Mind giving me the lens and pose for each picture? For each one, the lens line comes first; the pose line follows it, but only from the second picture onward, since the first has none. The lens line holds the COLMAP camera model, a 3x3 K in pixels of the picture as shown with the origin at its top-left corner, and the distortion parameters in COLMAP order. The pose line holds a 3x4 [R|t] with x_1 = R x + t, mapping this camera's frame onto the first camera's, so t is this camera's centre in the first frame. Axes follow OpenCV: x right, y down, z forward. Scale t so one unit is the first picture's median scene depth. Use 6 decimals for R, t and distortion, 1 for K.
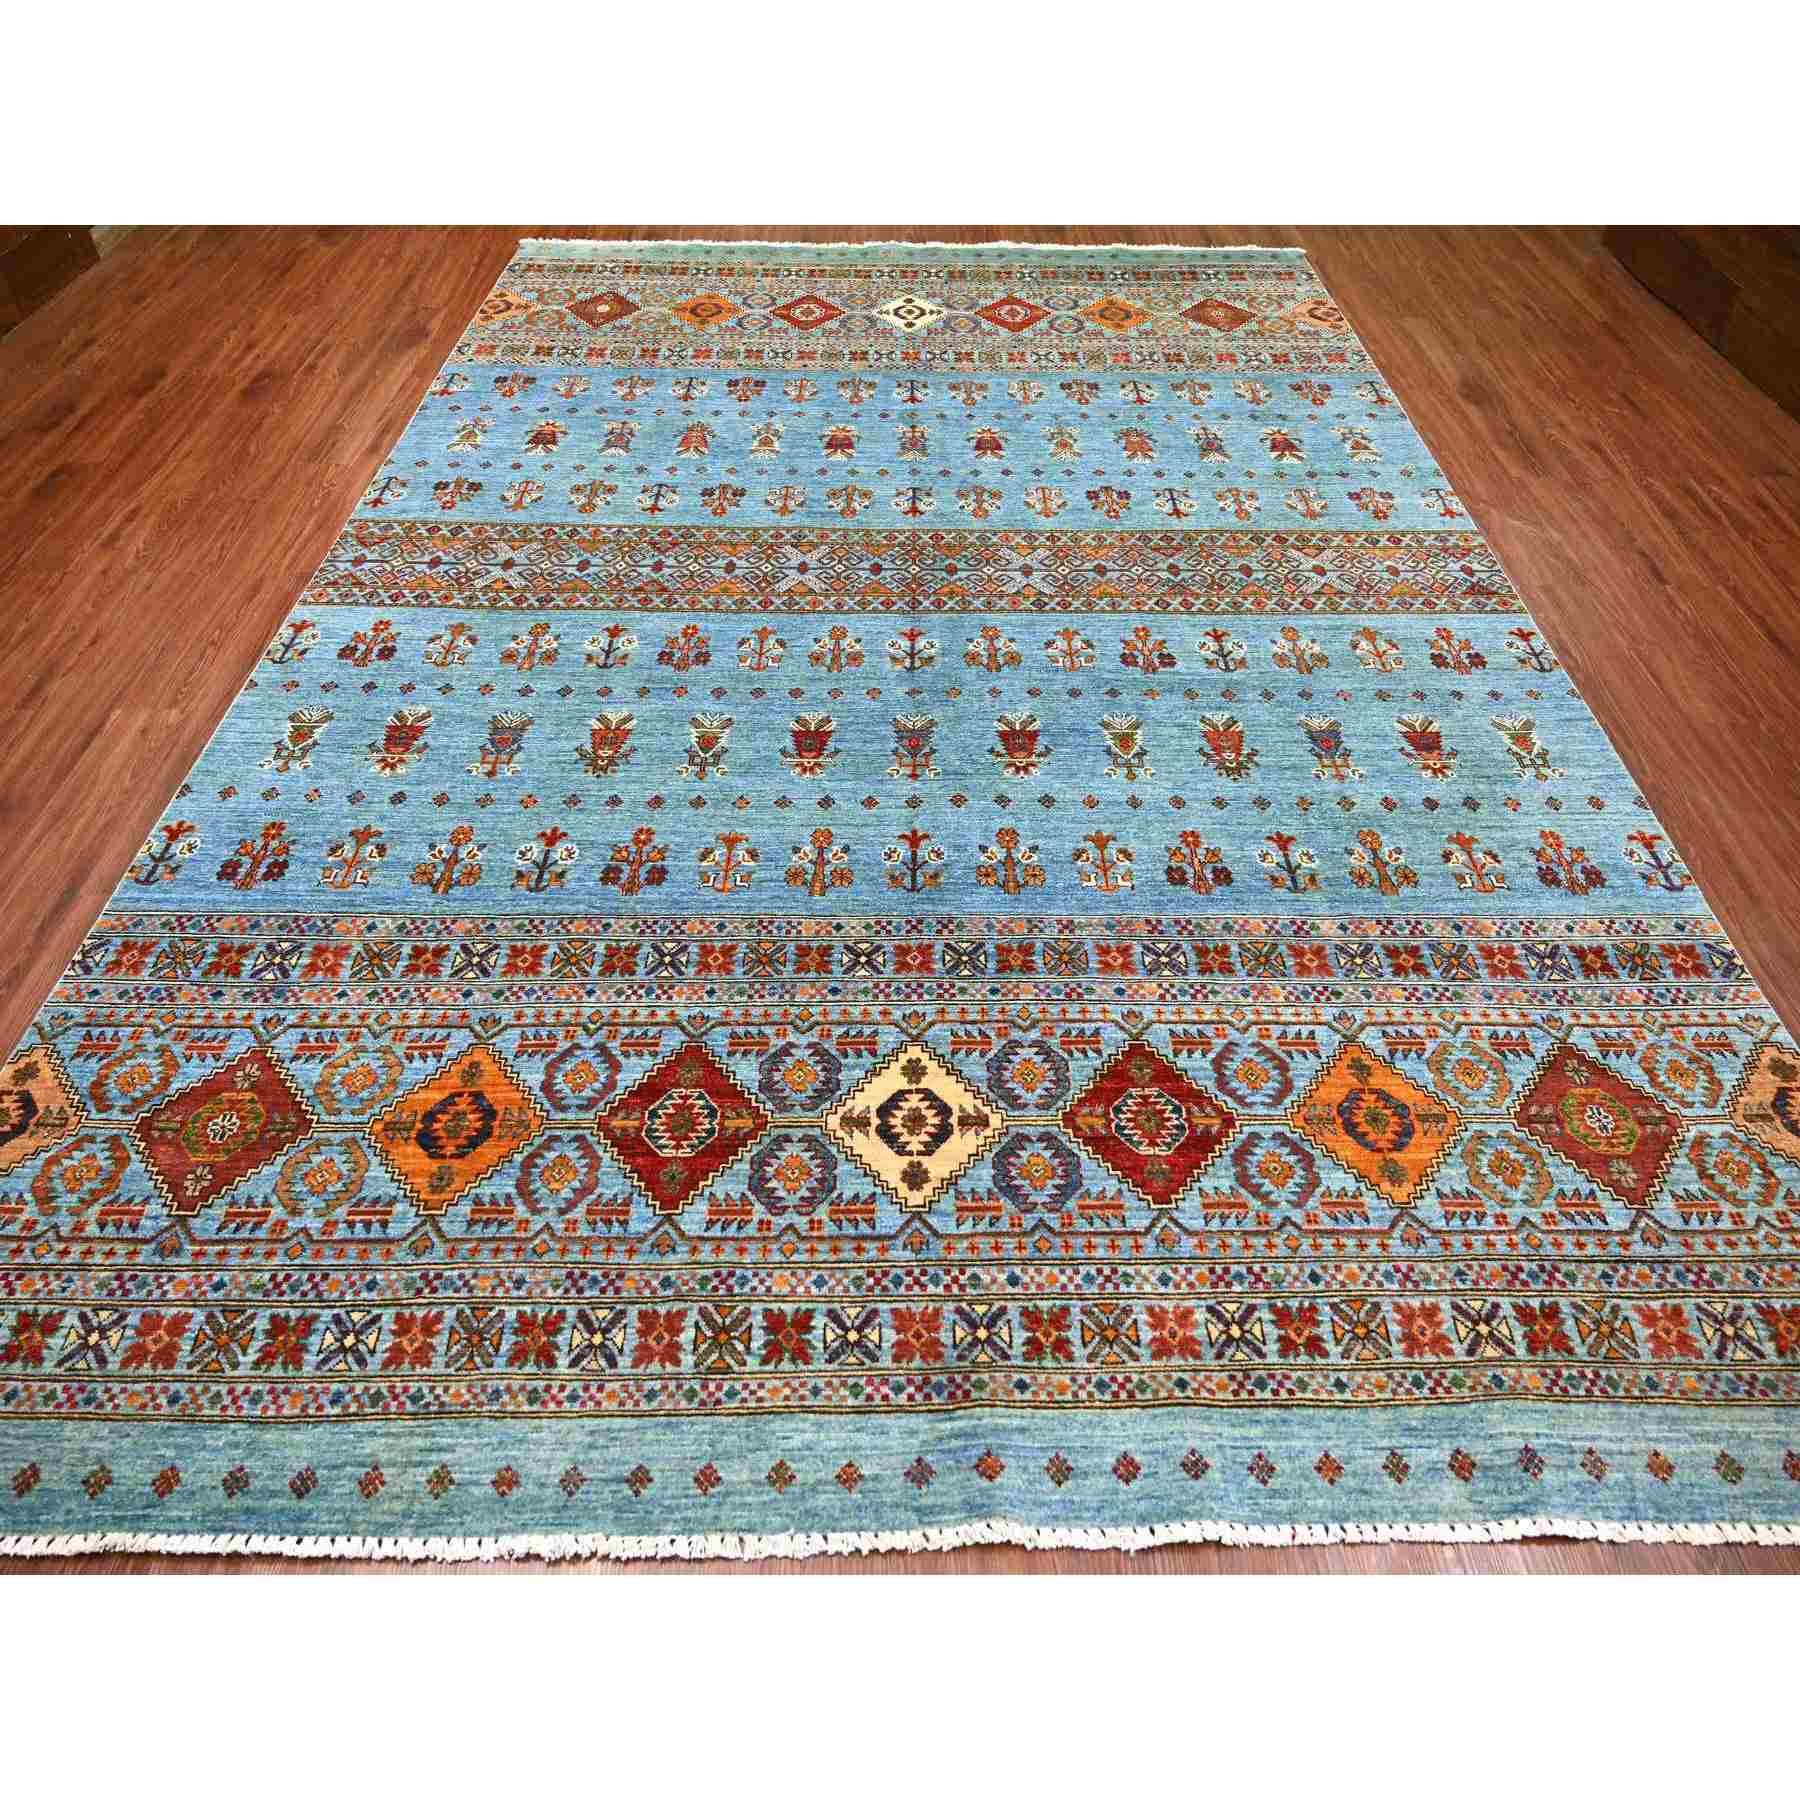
lens RADIAL K [[1075.3, 0, 900.0], [0, 1075.3, 900.0], [0, 0, 1]] dist [-0.010185, 0.001886]
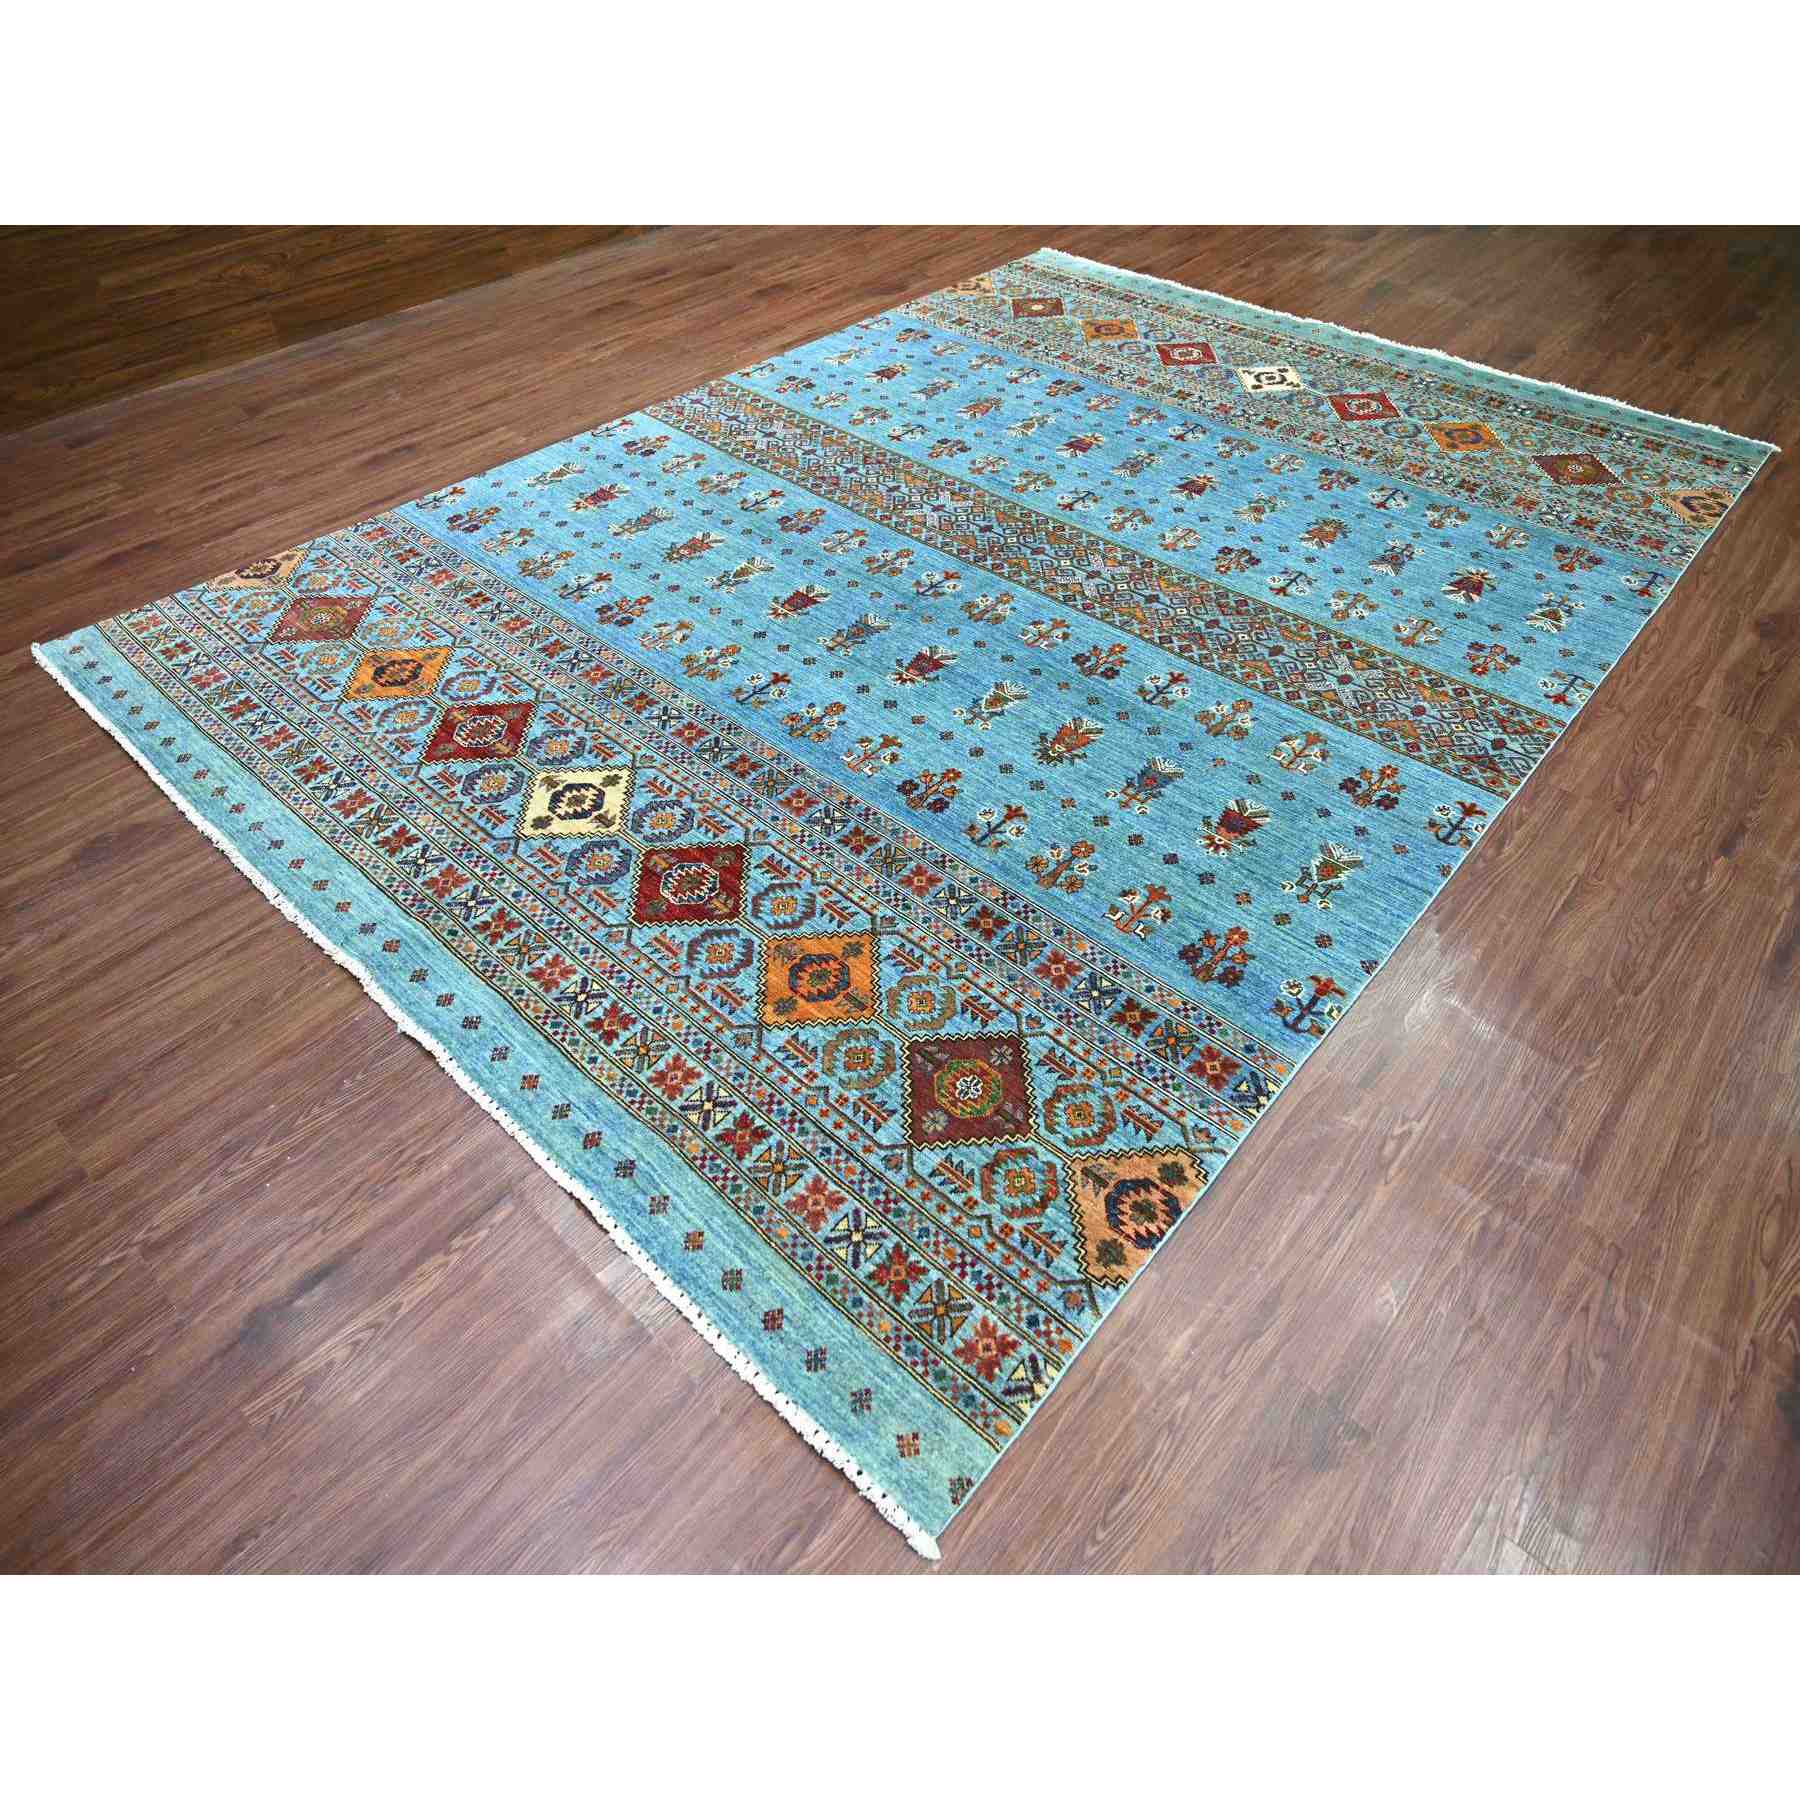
lens RADIAL K [[1075.3, 0, 900.0], [0, 1075.3, 900.0], [0, 0, 1]] dist [-0.010185, 0.001886]
pose [[0.742693, 0.484962, -0.461757, 0.980539], [-0.507691, 0.857439, 0.083956, -0.012943], [0.436644, 0.172076, 0.883024, -0.023840]]
